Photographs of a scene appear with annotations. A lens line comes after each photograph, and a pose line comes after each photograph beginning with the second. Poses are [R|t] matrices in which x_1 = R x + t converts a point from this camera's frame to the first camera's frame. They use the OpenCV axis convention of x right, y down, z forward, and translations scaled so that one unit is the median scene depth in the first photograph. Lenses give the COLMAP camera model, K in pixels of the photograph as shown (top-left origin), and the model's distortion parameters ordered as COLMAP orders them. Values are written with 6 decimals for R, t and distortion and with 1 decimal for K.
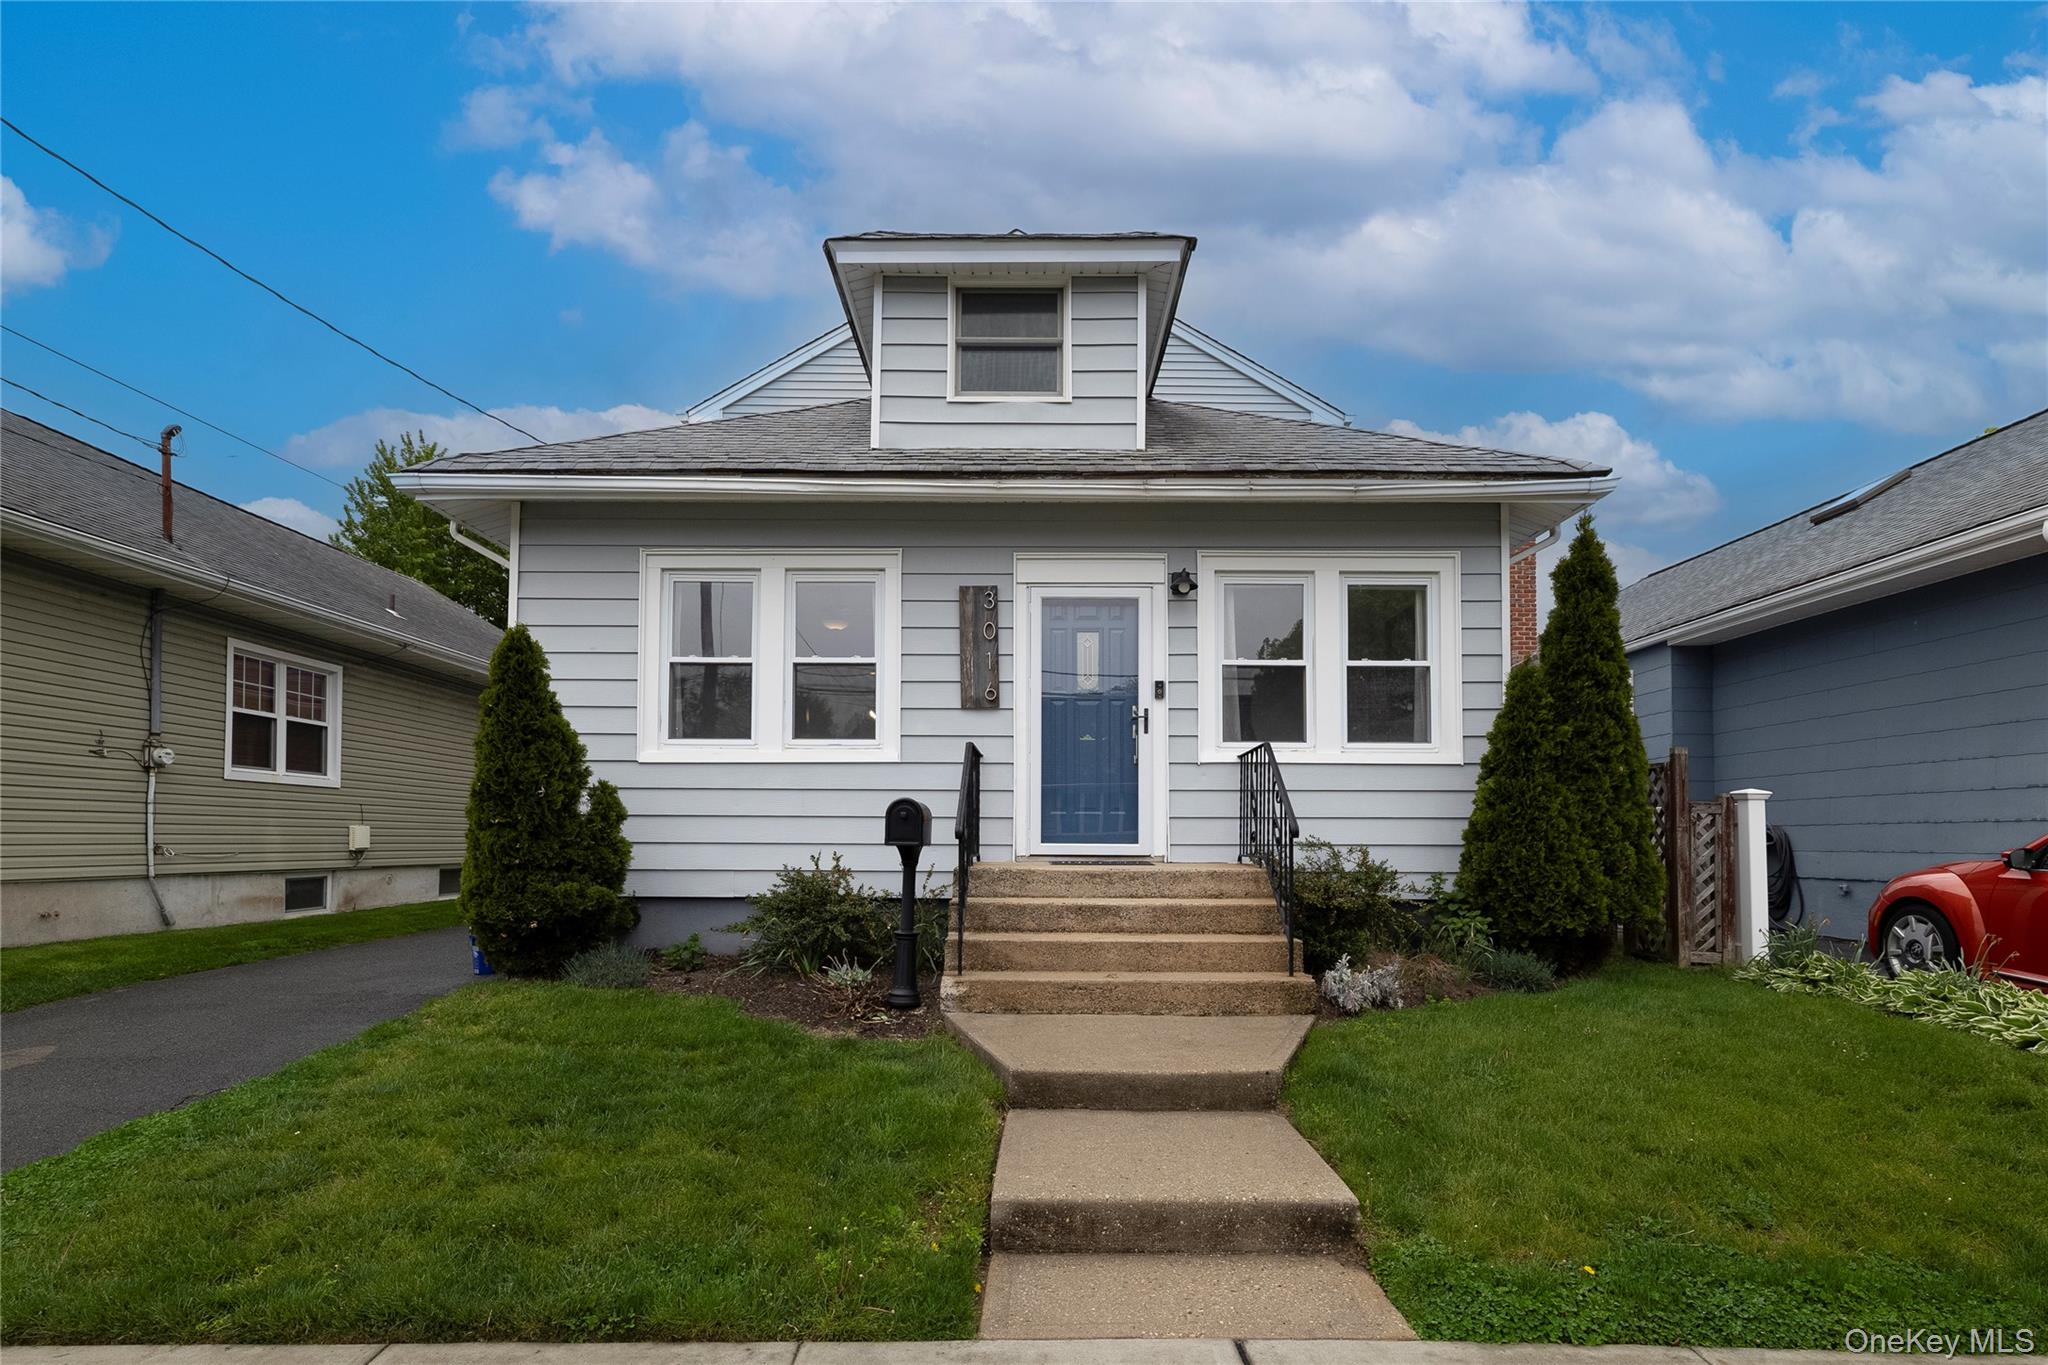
lens RADIAL K [[1055.8, 0, 1026.7], [0, 1055.8, 823.2], [0, 0, 1]] dist [0.000847, -0.000593]
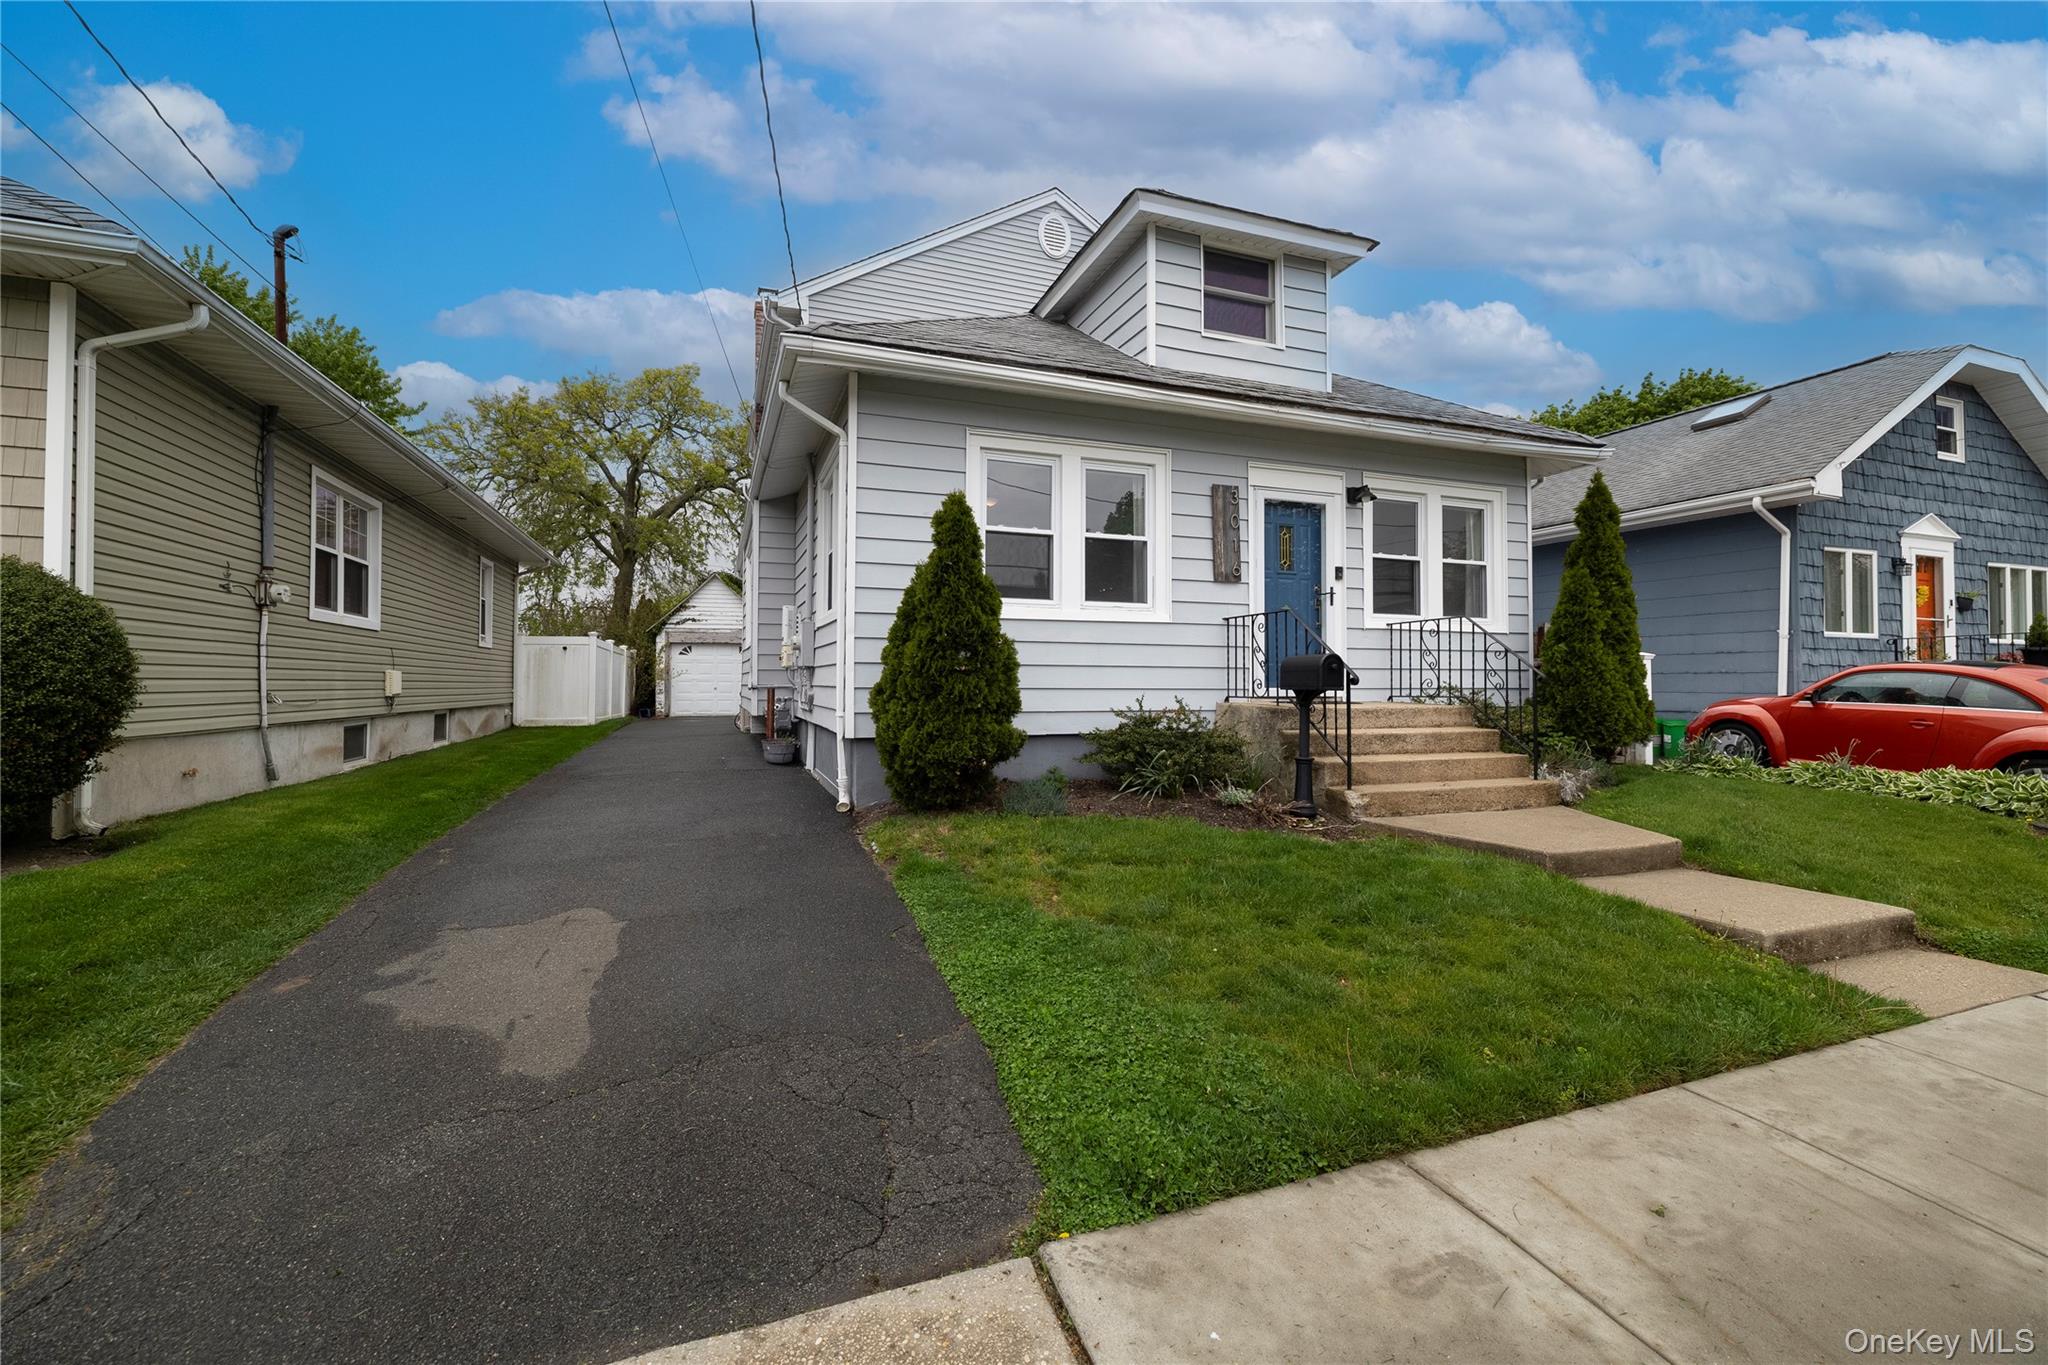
lens RADIAL K [[860.5, 0, 1026.1], [0, 860.5, 673.8], [0, 0, 1]] dist [-0.001579, 0.001069]
pose [[0.934587, 0.002632, 0.355724, -0.634501], [-0.004697, 0.999977, 0.004942, -0.001999], [-0.355703, -0.006290, 0.934578, 0.116765]]
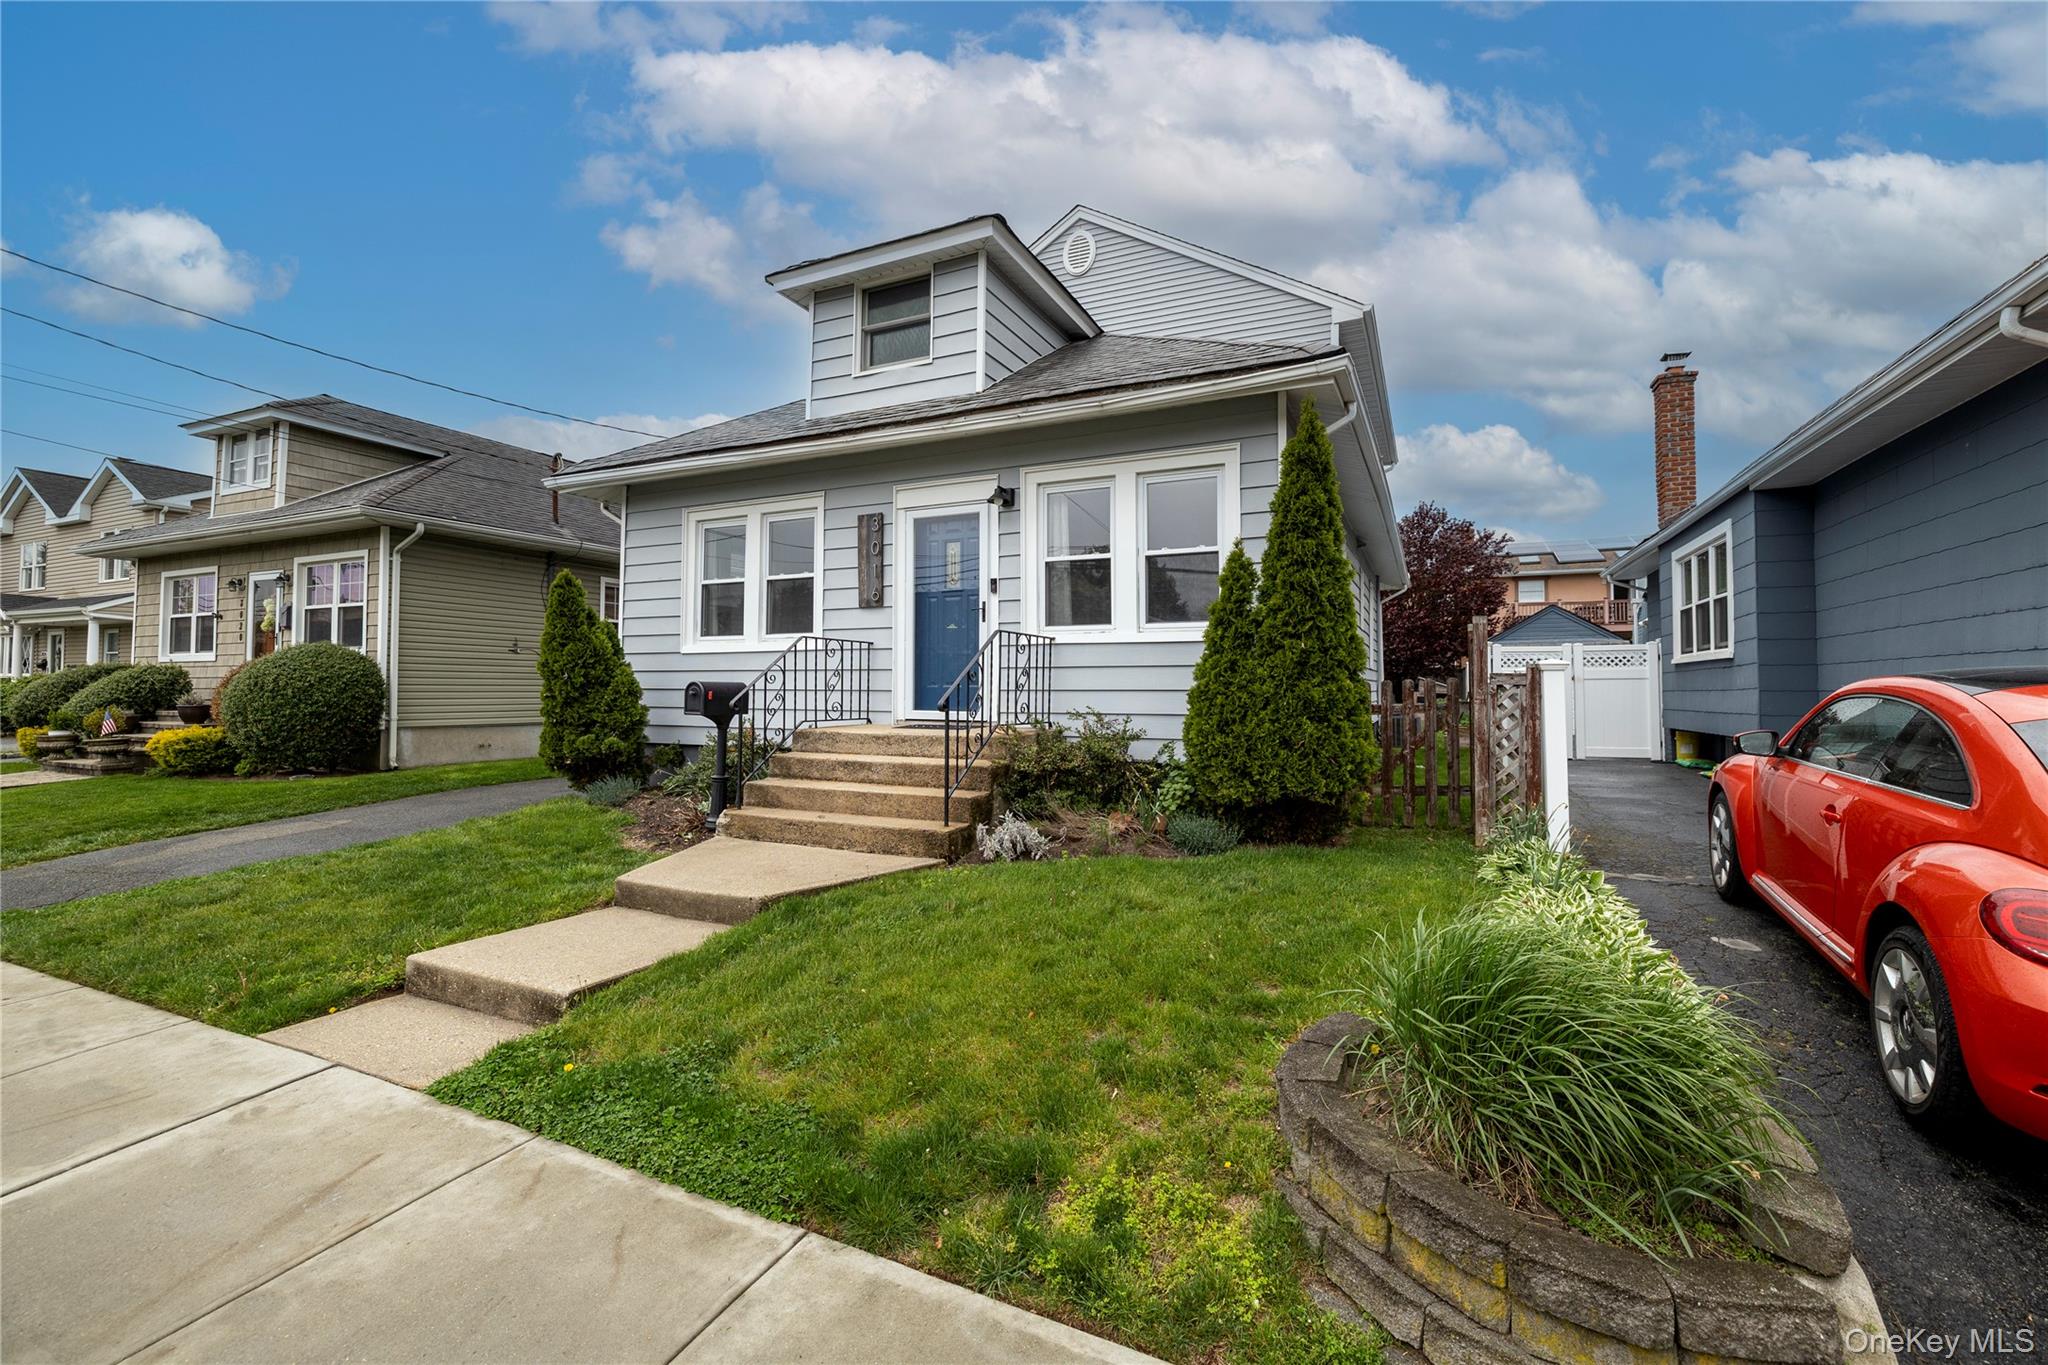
lens RADIAL K [[860.5, 0, 1037.4], [0, 860.5, 674.9], [0, 0, 1]] dist [-0.001579, 0.001069]
pose [[0.908605, -0.009155, -0.417556, 0.584726], [0.004764, 0.999922, -0.011556, -0.011609], [0.417629, 0.008511, 0.908578, 0.118308]]
